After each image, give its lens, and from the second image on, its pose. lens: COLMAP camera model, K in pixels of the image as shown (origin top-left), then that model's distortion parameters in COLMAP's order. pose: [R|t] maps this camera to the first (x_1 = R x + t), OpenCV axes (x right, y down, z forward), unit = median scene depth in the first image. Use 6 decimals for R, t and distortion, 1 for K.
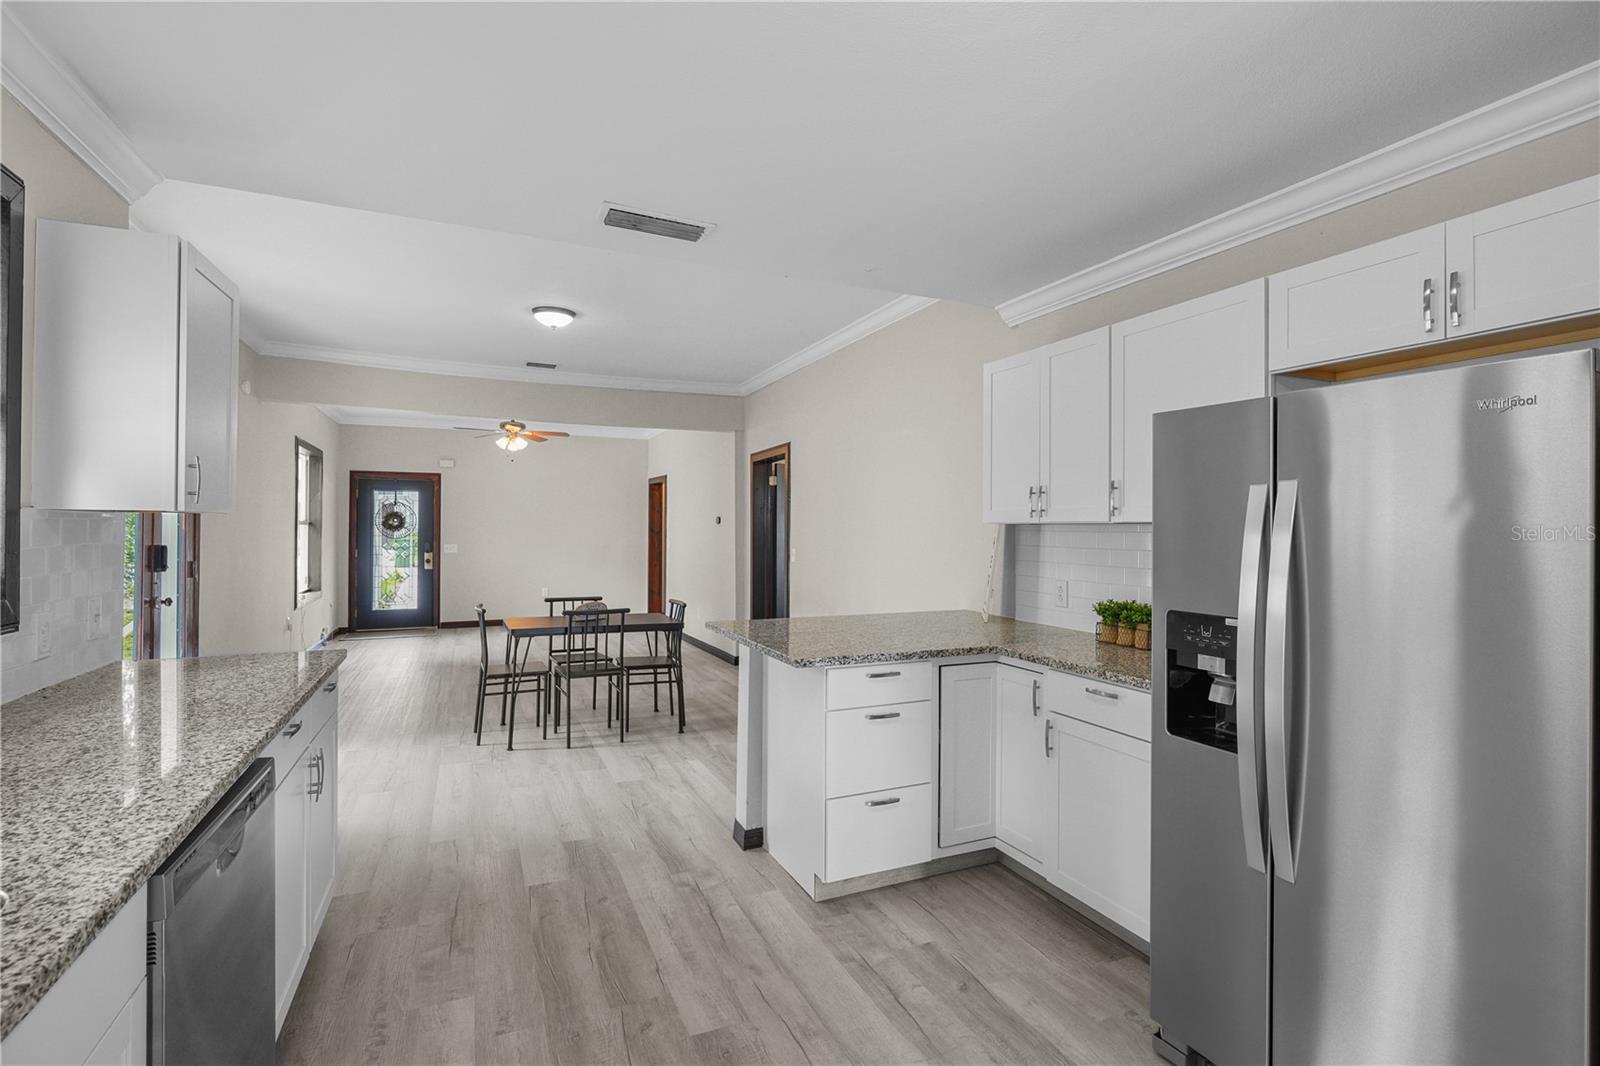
lens RADIAL K [[743.4, 0, 800.5], [0, 743.4, 523.5], [0, 0, 1]] dist [-0.002275, -0.000415]
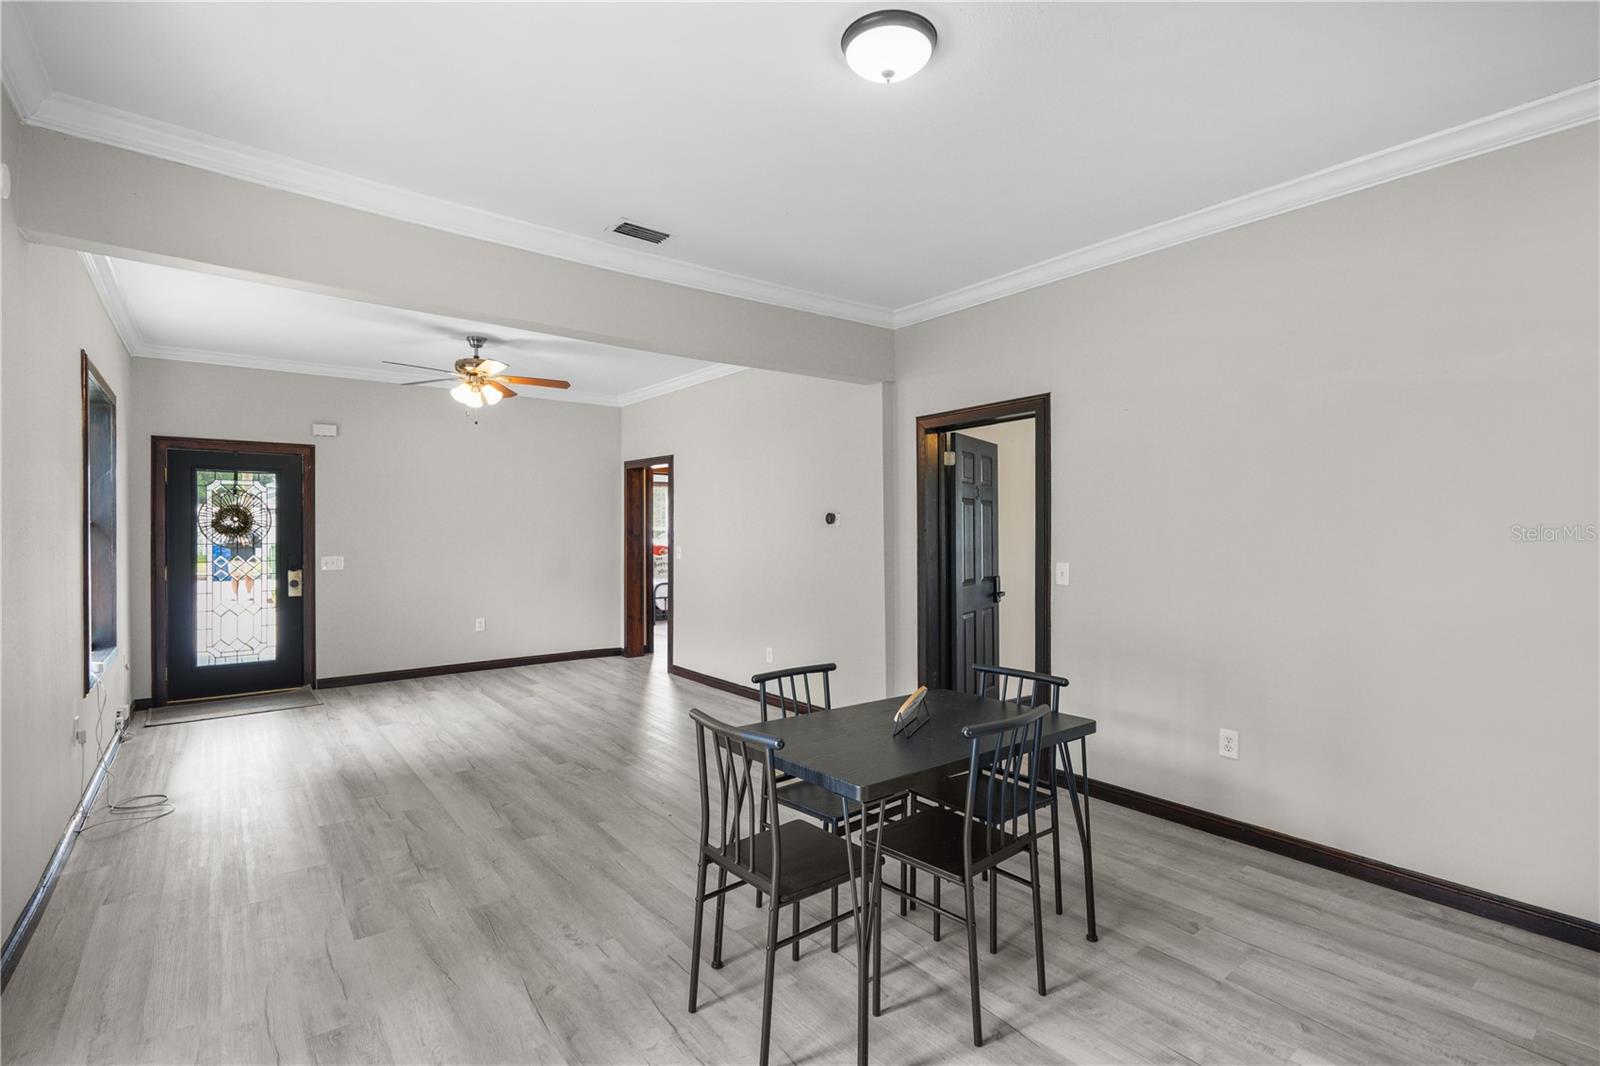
lens RADIAL K [[750.7, 0, 800.0], [0, 750.7, 533.0], [0, 0, 1]] dist [0.001119, 0.000097]
pose [[0.971008, -0.005712, 0.238977, -0.772429], [0.002305, 0.999892, 0.014535, -0.002882], [-0.239034, -0.013563, 0.970916, 0.908376]]
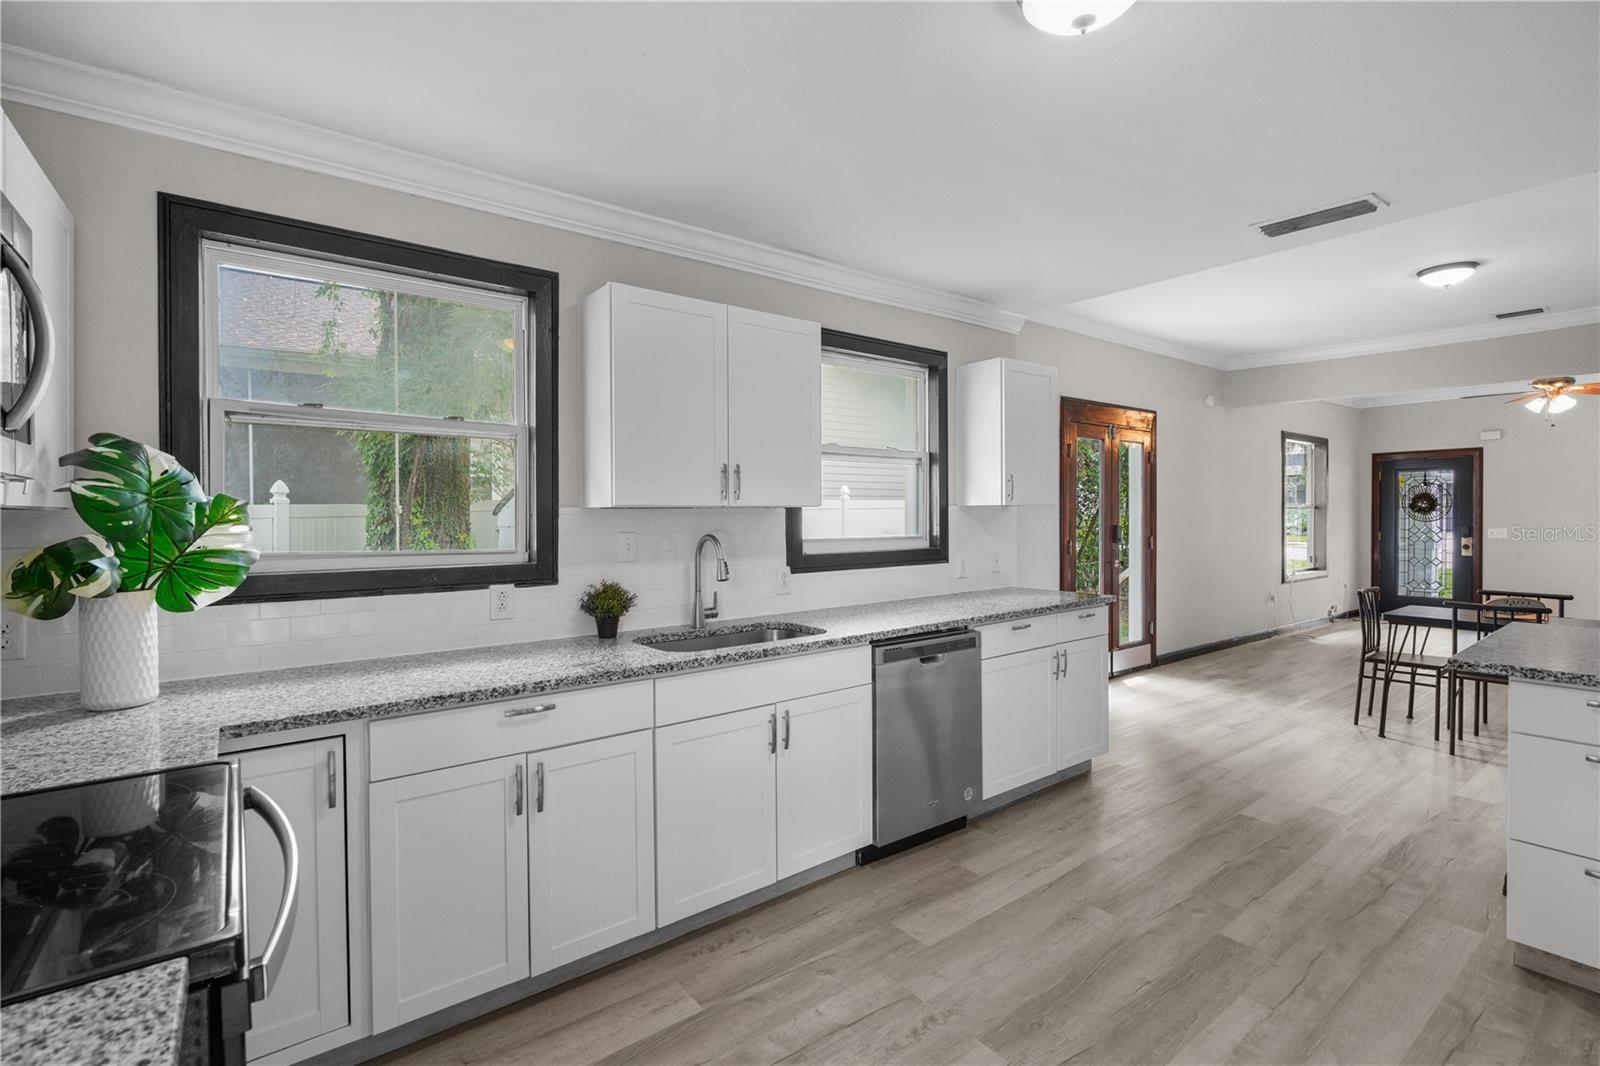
lens RADIAL K [[734.0, 0, 803.6], [0, 734.0, 527.0], [0, 0, 1]] dist [-0.001178, 0.000000]
pose [[0.240583, 0.011051, -0.970566, 0.534814], [0.015908, 0.999756, 0.015326, 0.001074], [0.970498, -0.019127, 0.240349, 0.045499]]
